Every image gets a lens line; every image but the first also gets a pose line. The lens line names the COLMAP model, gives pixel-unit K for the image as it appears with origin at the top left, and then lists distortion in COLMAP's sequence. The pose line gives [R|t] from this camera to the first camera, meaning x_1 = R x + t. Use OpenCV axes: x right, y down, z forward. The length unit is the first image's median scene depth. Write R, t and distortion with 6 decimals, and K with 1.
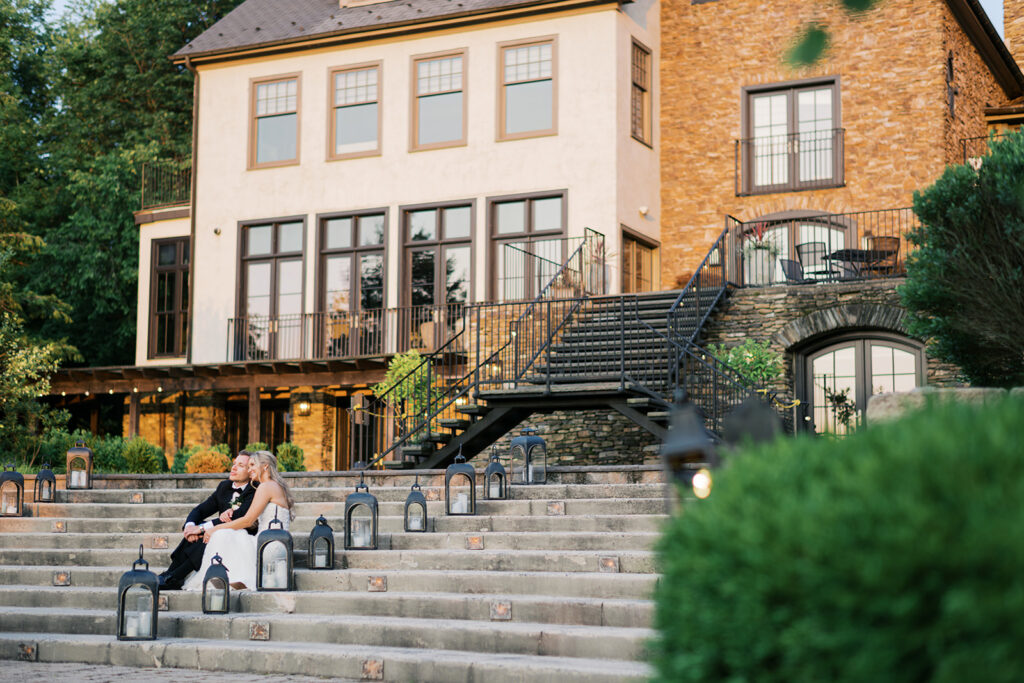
lens RADIAL K [[1688.7, 0, 512.4], [0, 1688.7, 336.8], [0, 0, 1]] dist [0.041280, 0.000000]
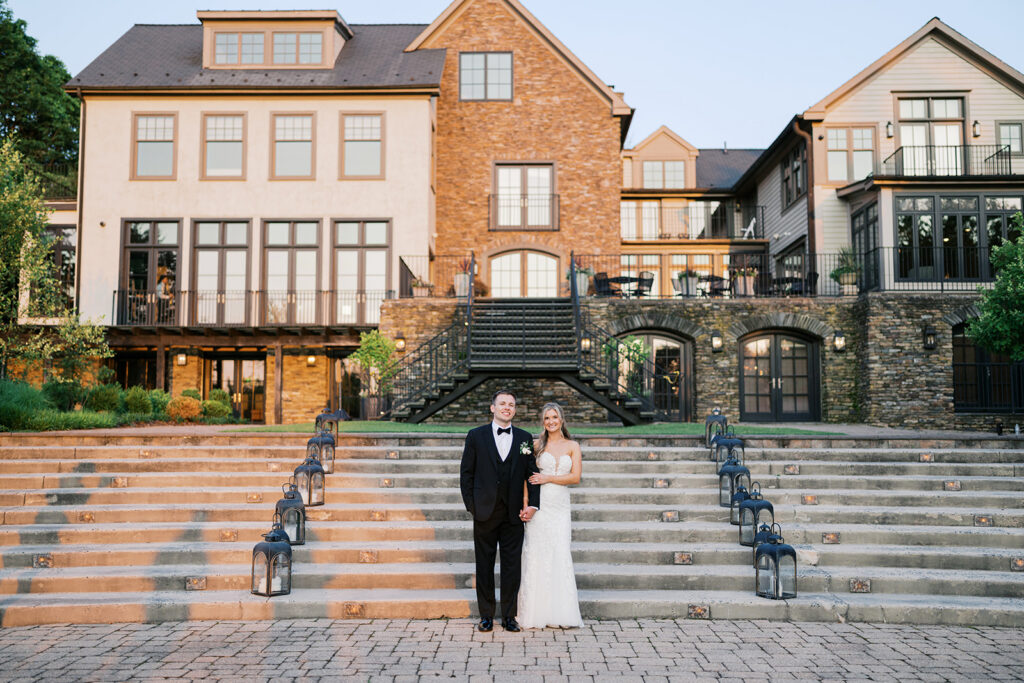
lens RADIAL K [[1042.2, 0, 509.9], [0, 1042.2, 336.1], [0, 0, 1]] dist [0.020790, 0.000000]
pose [[0.899238, 0.035374, 0.436028, -0.264643], [-0.050452, 0.998461, 0.023045, -0.010238], [-0.434541, -0.042721, 0.899638, 0.130598]]
